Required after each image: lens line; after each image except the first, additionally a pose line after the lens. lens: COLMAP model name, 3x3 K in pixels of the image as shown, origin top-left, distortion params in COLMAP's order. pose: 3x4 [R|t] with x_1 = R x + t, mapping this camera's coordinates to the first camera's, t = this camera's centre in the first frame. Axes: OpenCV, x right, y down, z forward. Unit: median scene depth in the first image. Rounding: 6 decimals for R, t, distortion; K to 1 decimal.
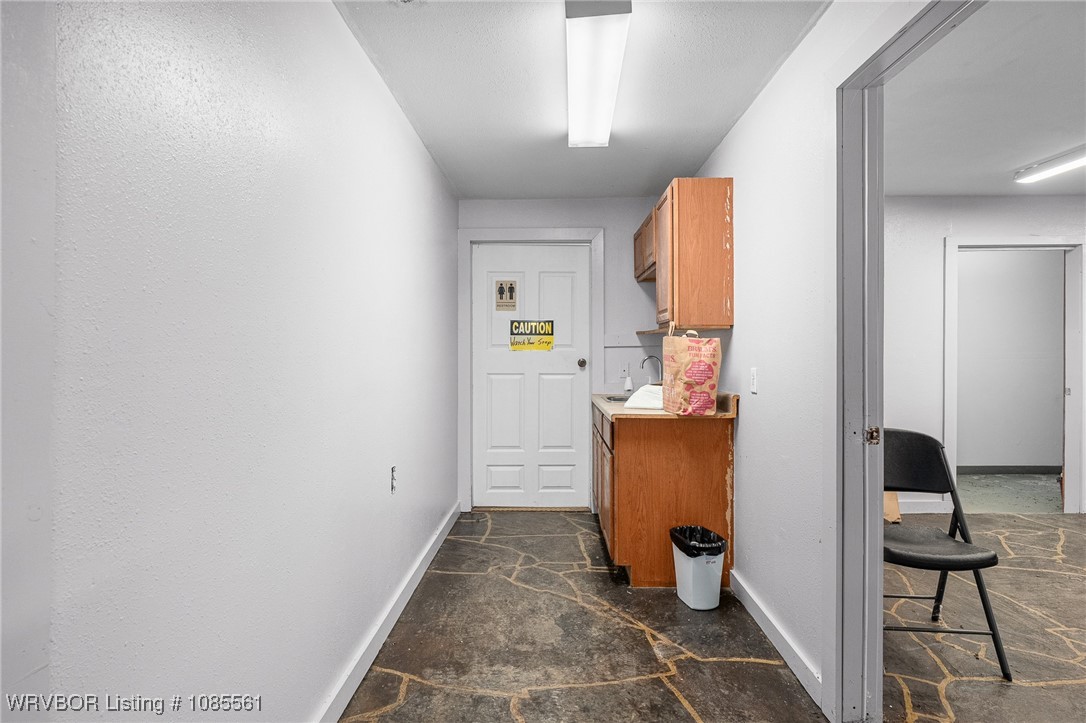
lens RADIAL K [[599.9, 0, 535.4], [0, 599.9, 344.9], [0, 0, 1]] dist [0.001807, 0.003216]
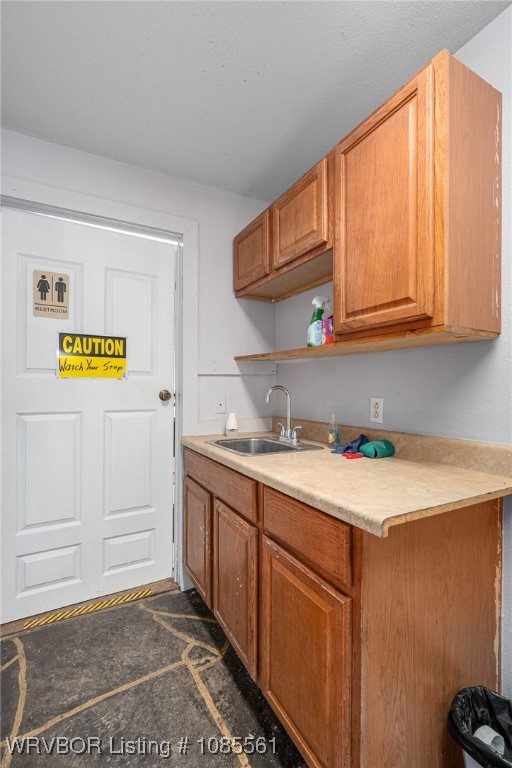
lens RADIAL K [[347.4, 0, 254.9], [0, 347.4, 387.6], [0, 0, 1]] dist [-0.008822, 0.002844]
pose [[0.866173, 0.002181, 0.499739, -0.045308], [-0.007729, 0.999929, 0.009031, 0.014964], [-0.499684, -0.011685, 0.866129, 0.555927]]
